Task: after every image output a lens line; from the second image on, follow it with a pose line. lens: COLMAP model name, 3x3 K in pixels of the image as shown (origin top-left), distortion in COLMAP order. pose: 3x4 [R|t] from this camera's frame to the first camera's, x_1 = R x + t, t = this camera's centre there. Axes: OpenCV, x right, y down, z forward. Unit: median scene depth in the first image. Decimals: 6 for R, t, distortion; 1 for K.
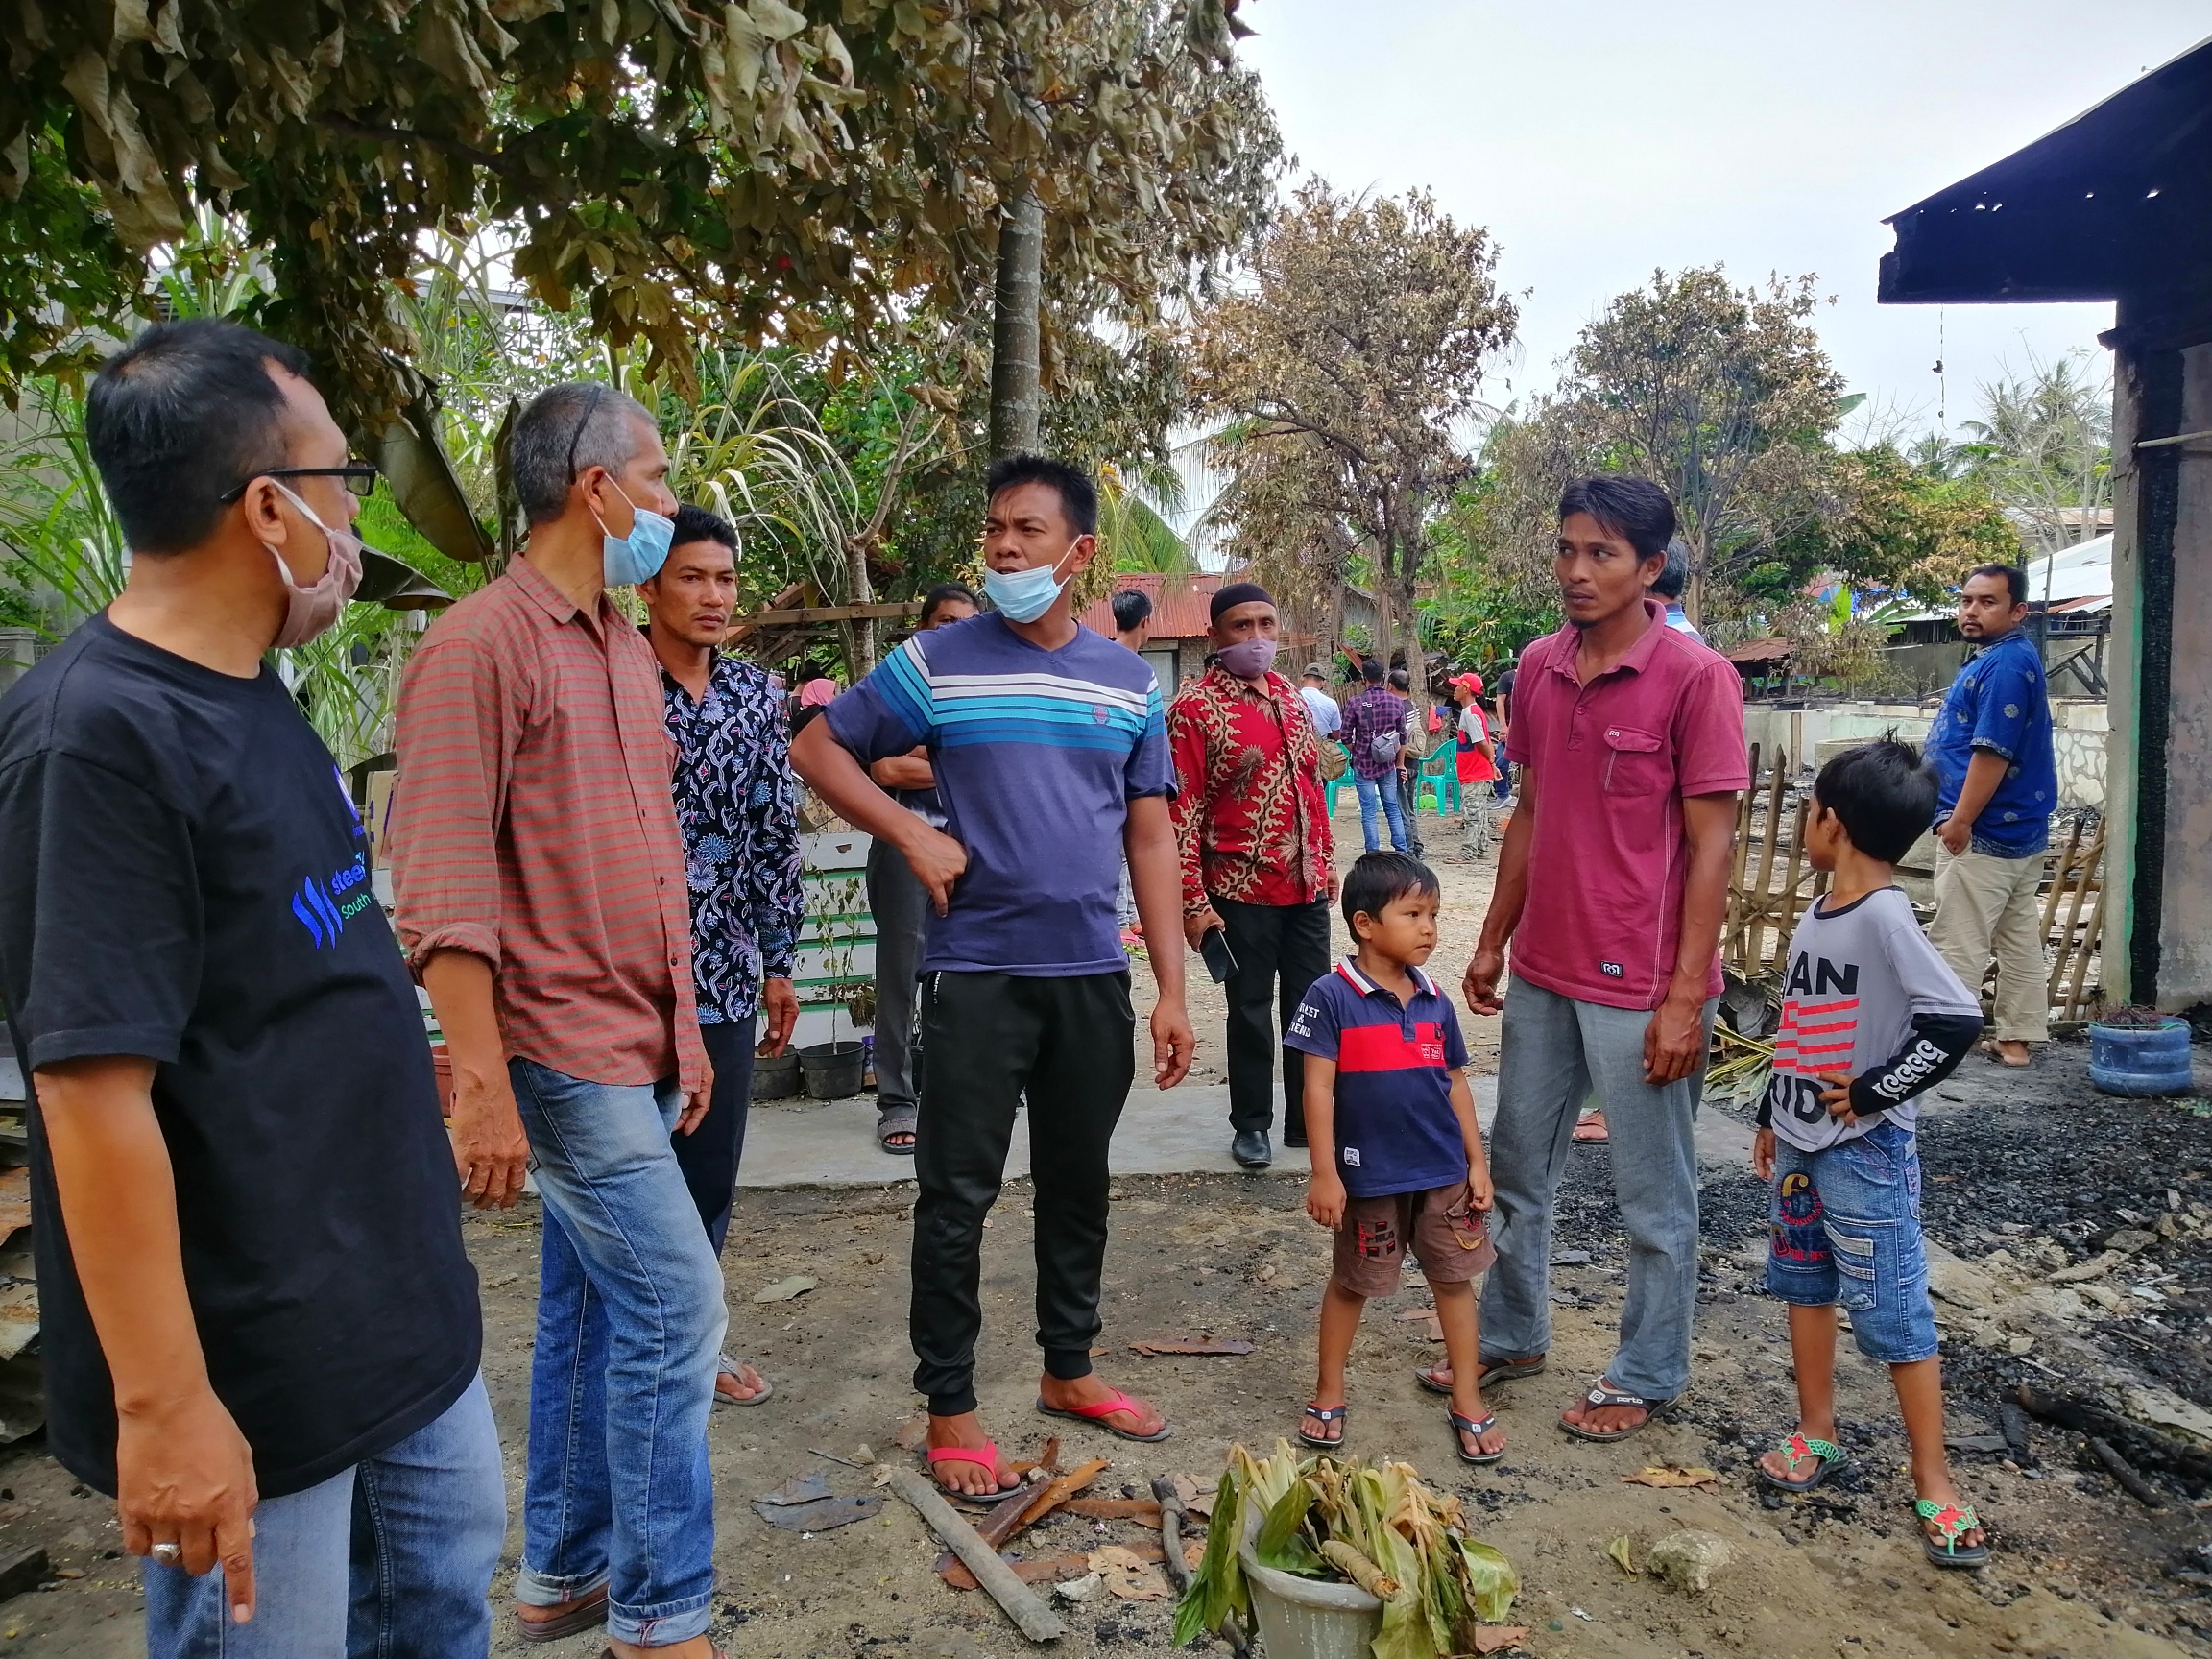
lens RADIAL K [[1695.1, 0, 1112.6], [0, 1695.1, 828.0], [0, 0, 1]] dist [0.050663, -0.071534]
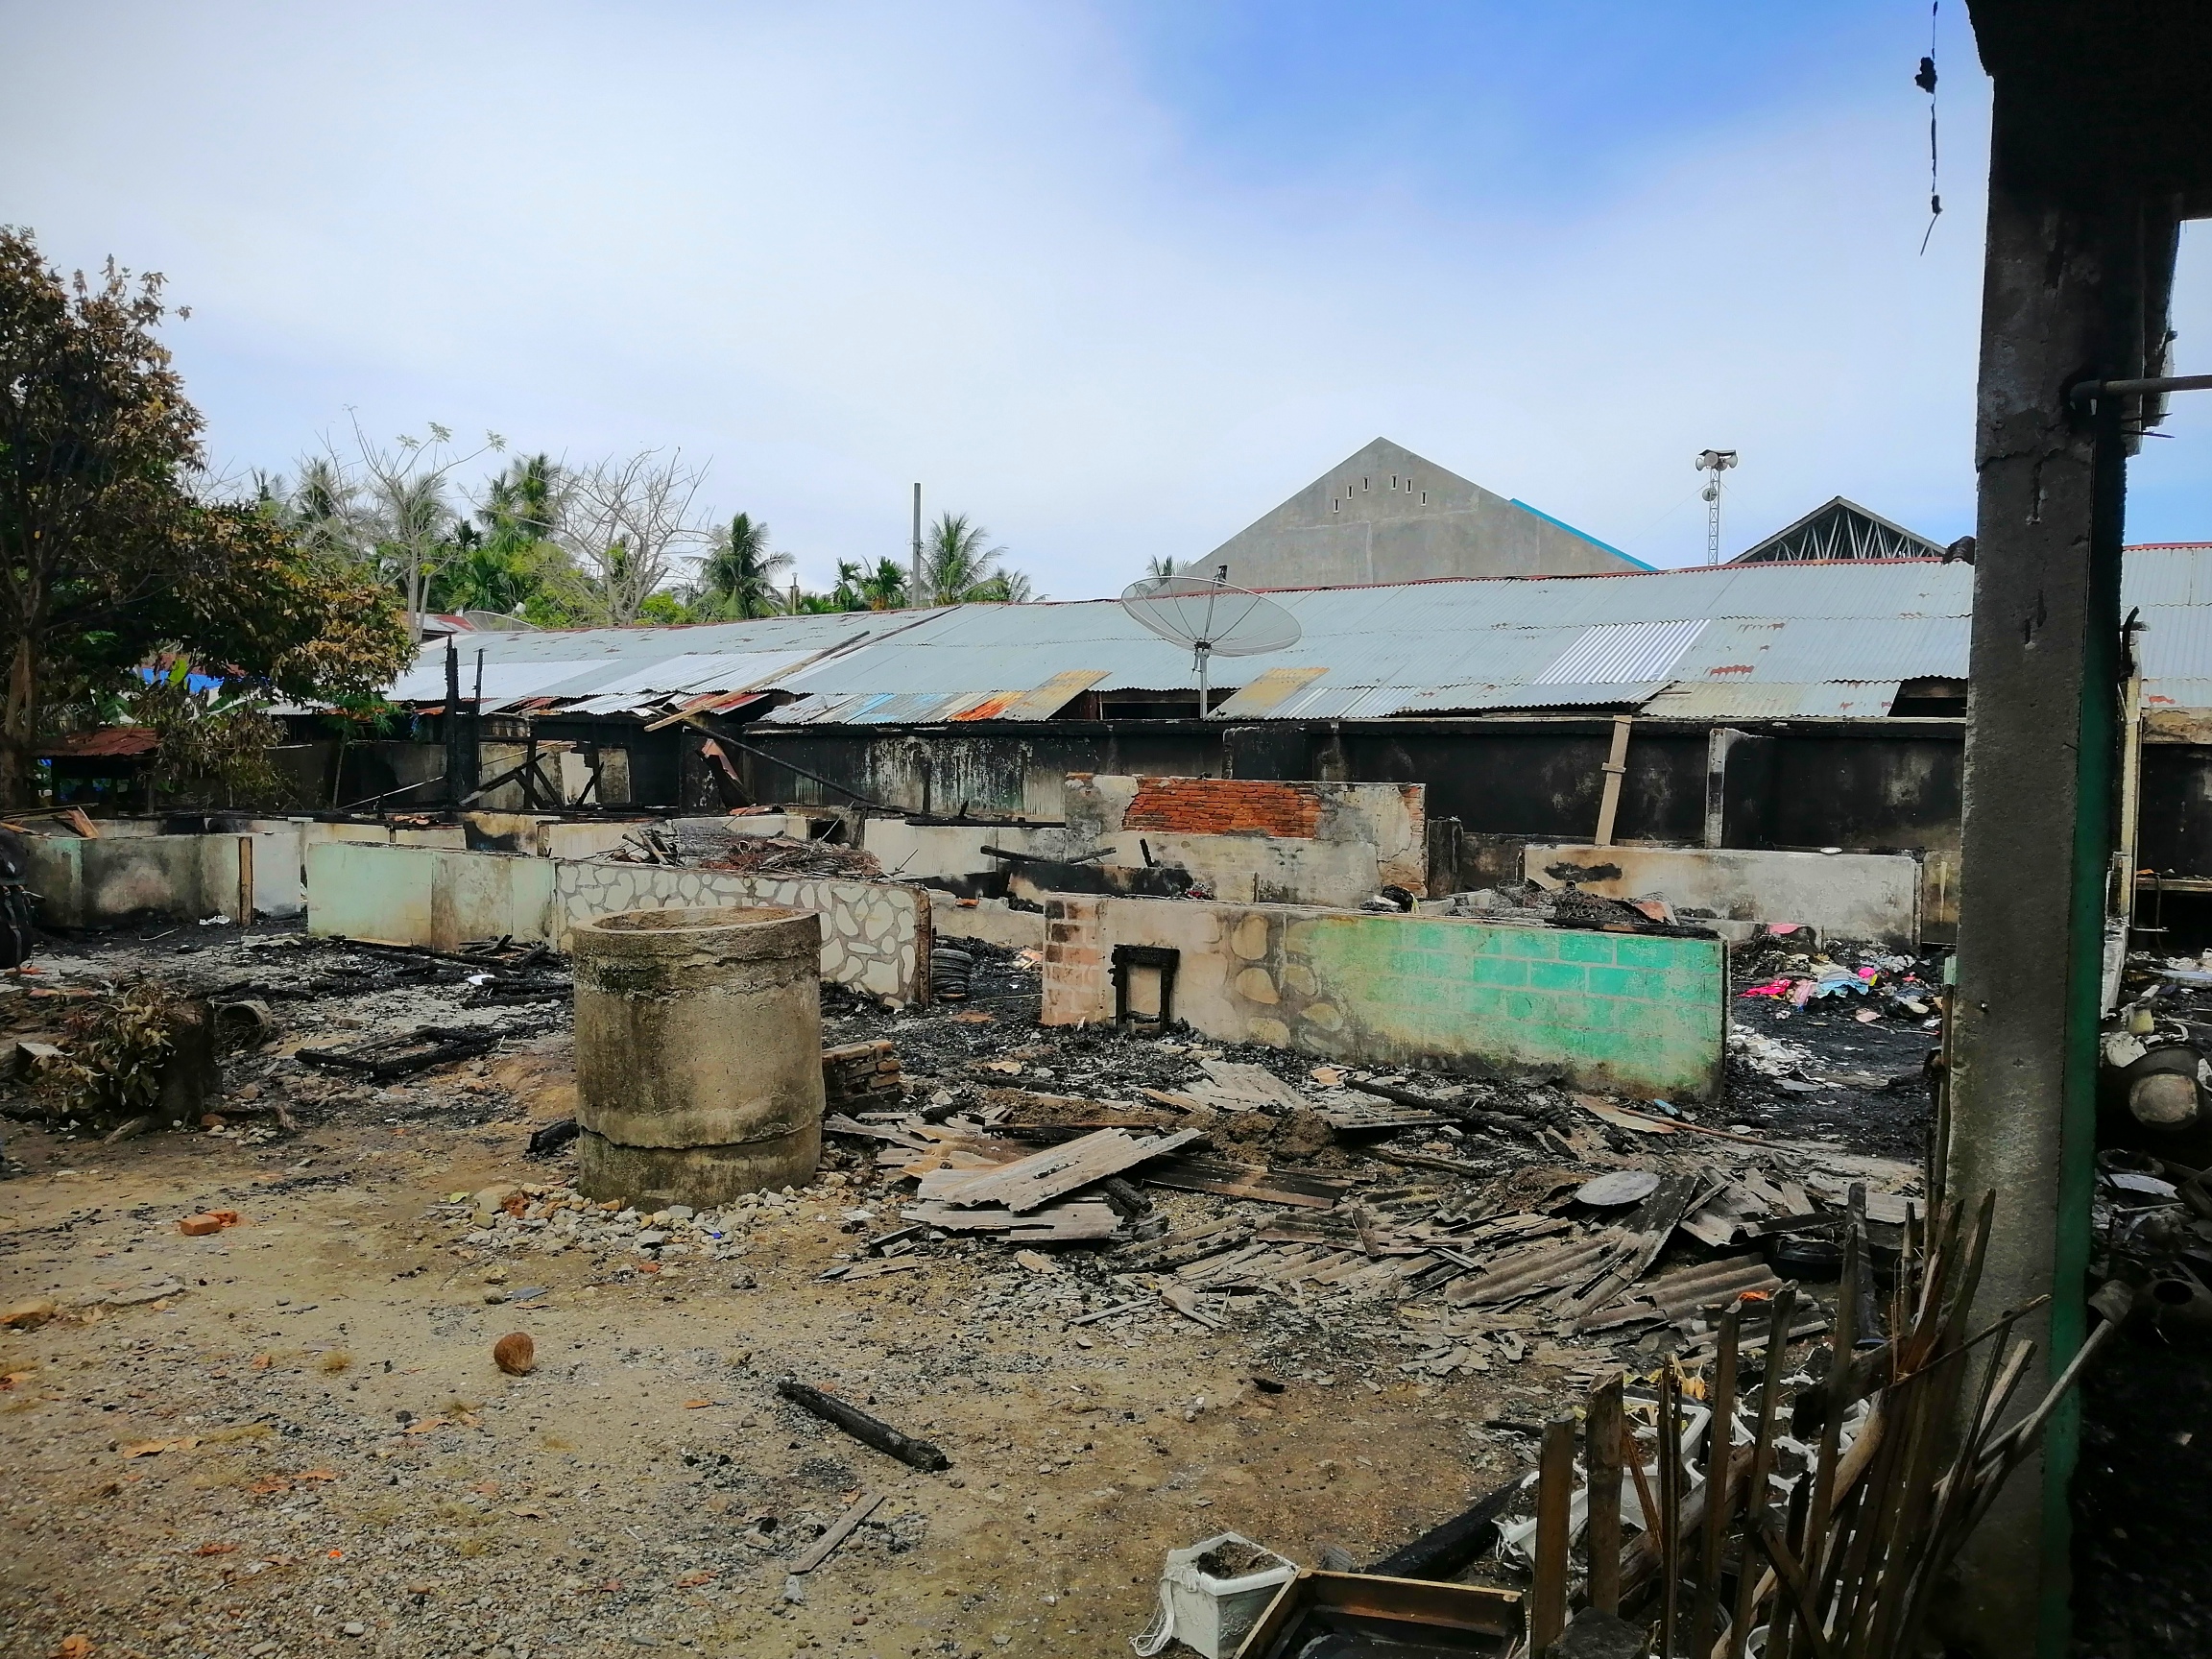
lens RADIAL K [[1695.1, 0, 1095.6], [0, 1695.1, 816.2], [0, 0, 1]] dist [0.050663, -0.071534]
pose [[0.588692, 0.002680, 0.808353, 0.023683], [0.048107, 0.998106, -0.038343, -0.021024], [-0.806924, 0.061460, 0.587448, 0.196066]]
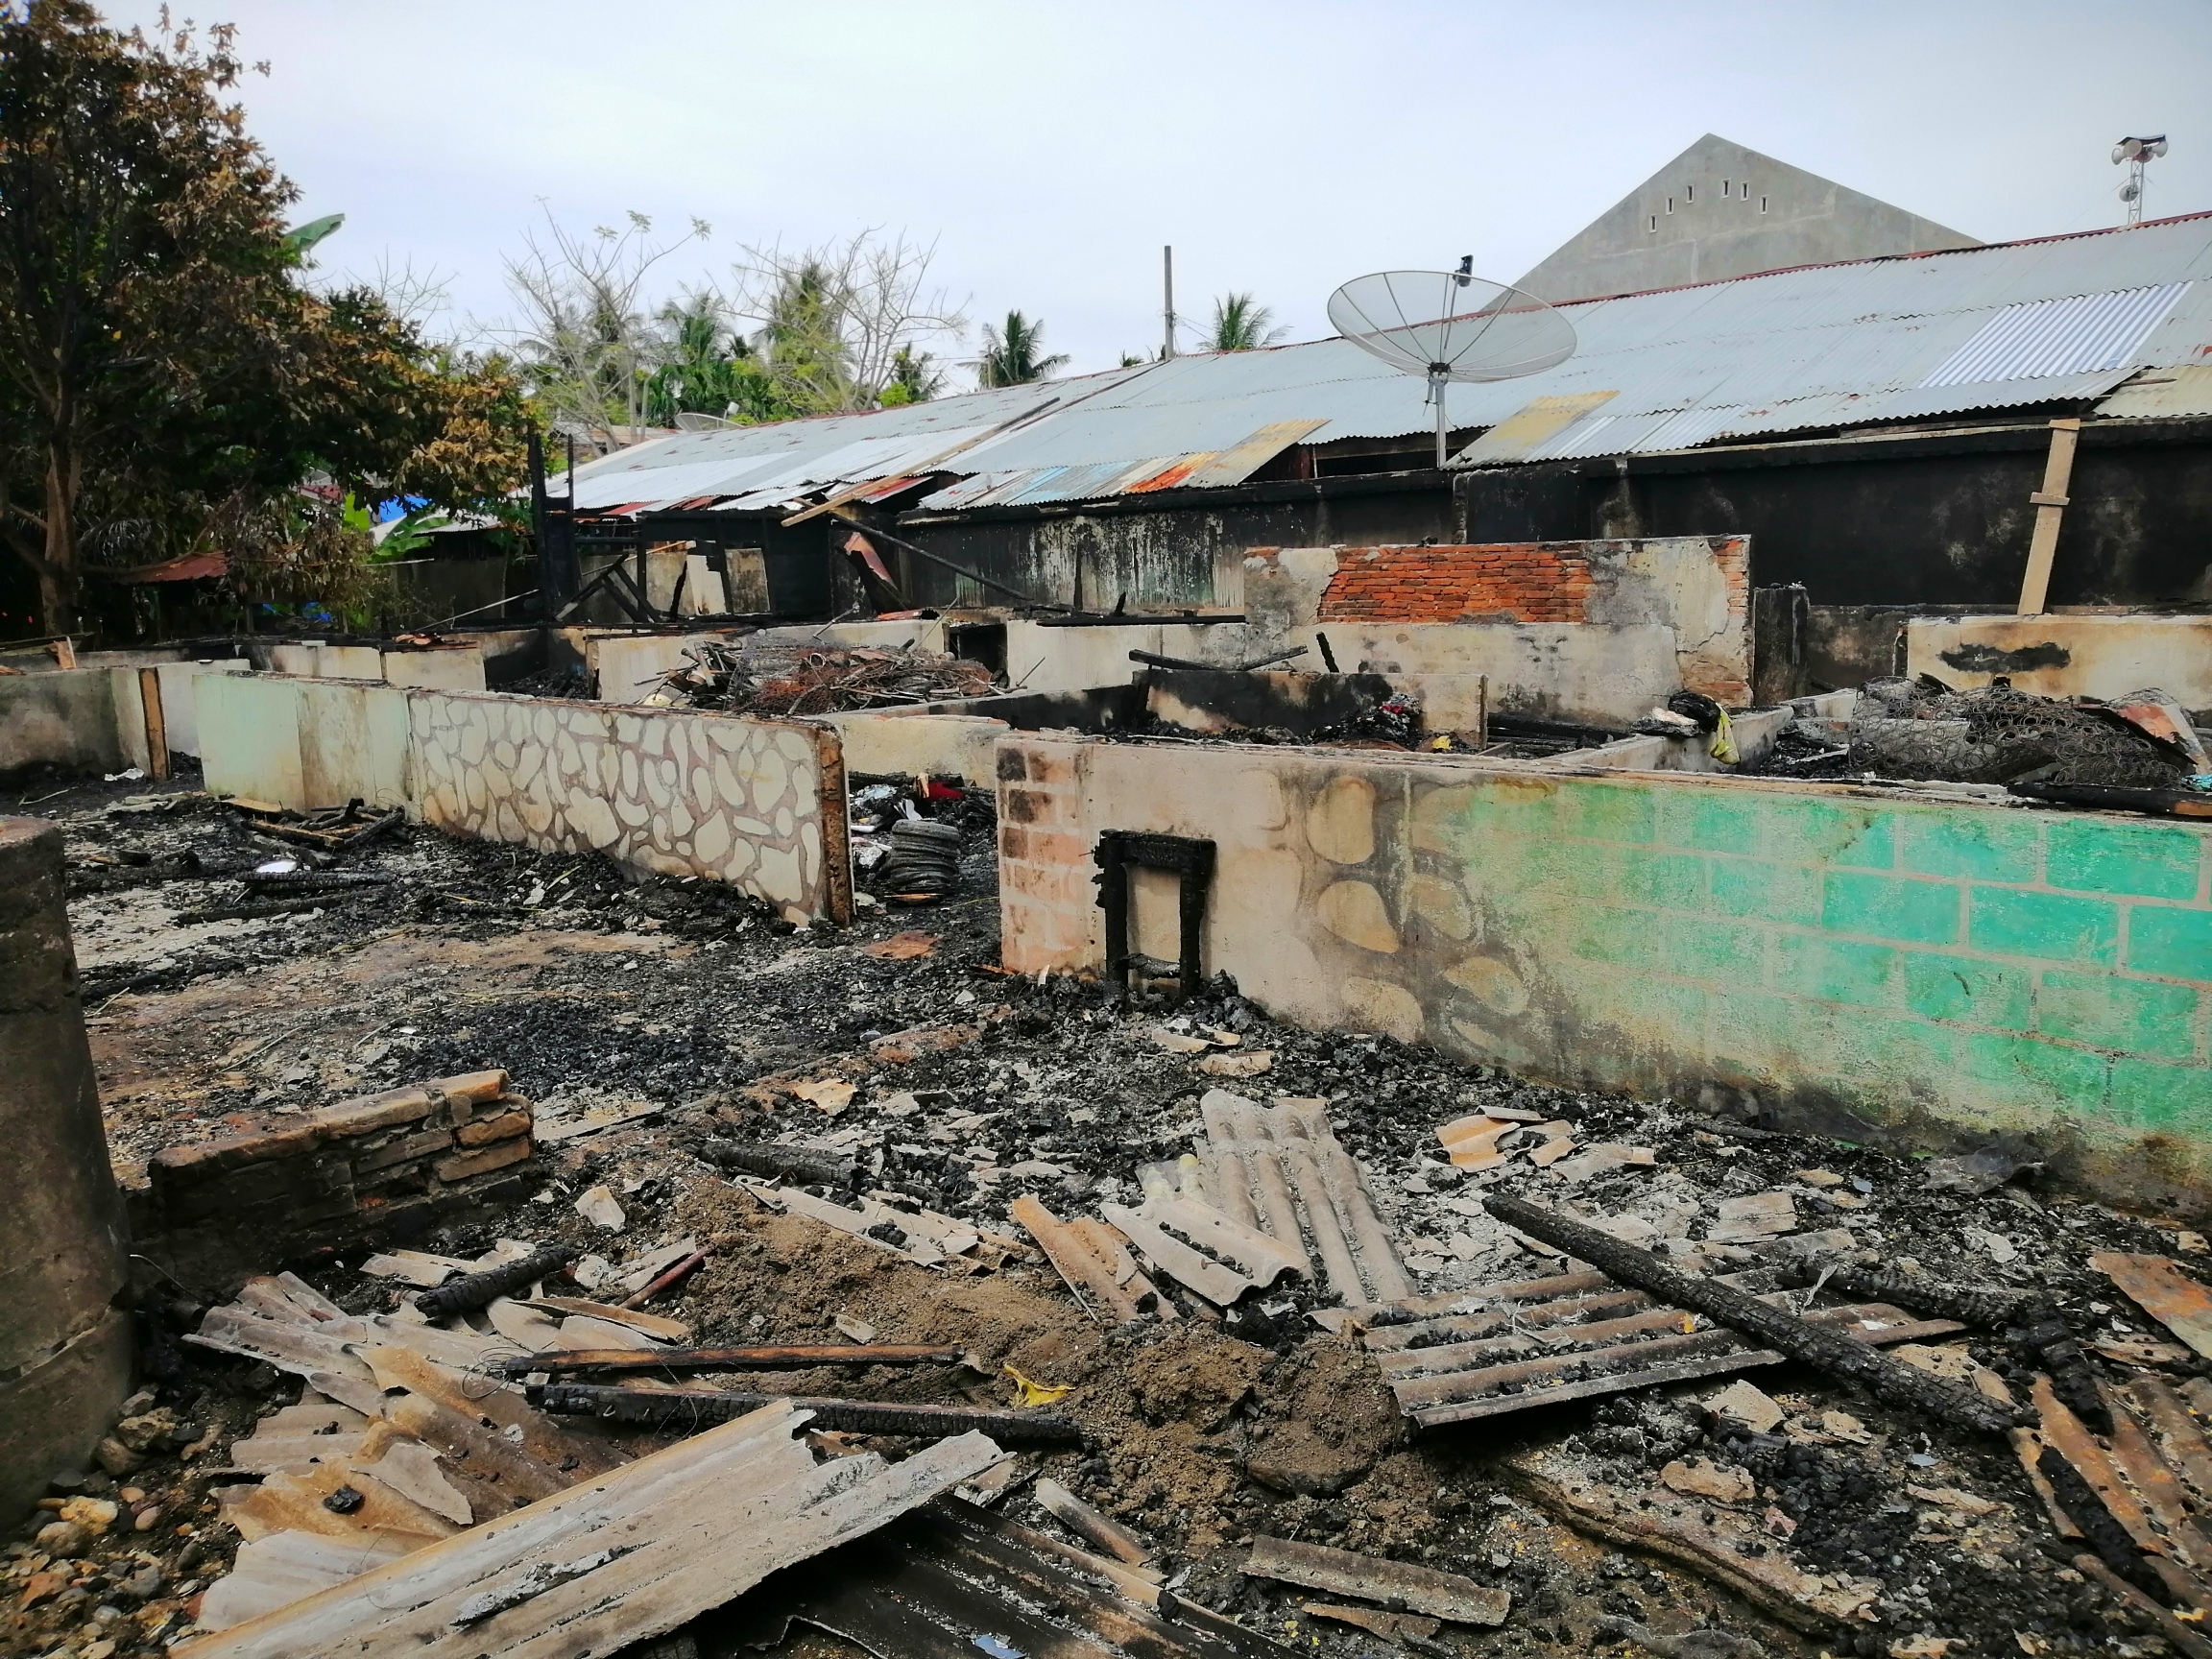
lens RADIAL K [[1695.1, 0, 1074.9], [0, 1695.1, 800.1], [0, 0, 1]] dist [0.050663, -0.071534]
pose [[0.732273, -0.093583, 0.674551, 0.161684], [0.076374, 0.995550, 0.055206, -0.021542], [-0.676715, 0.011092, 0.736161, 0.256275]]
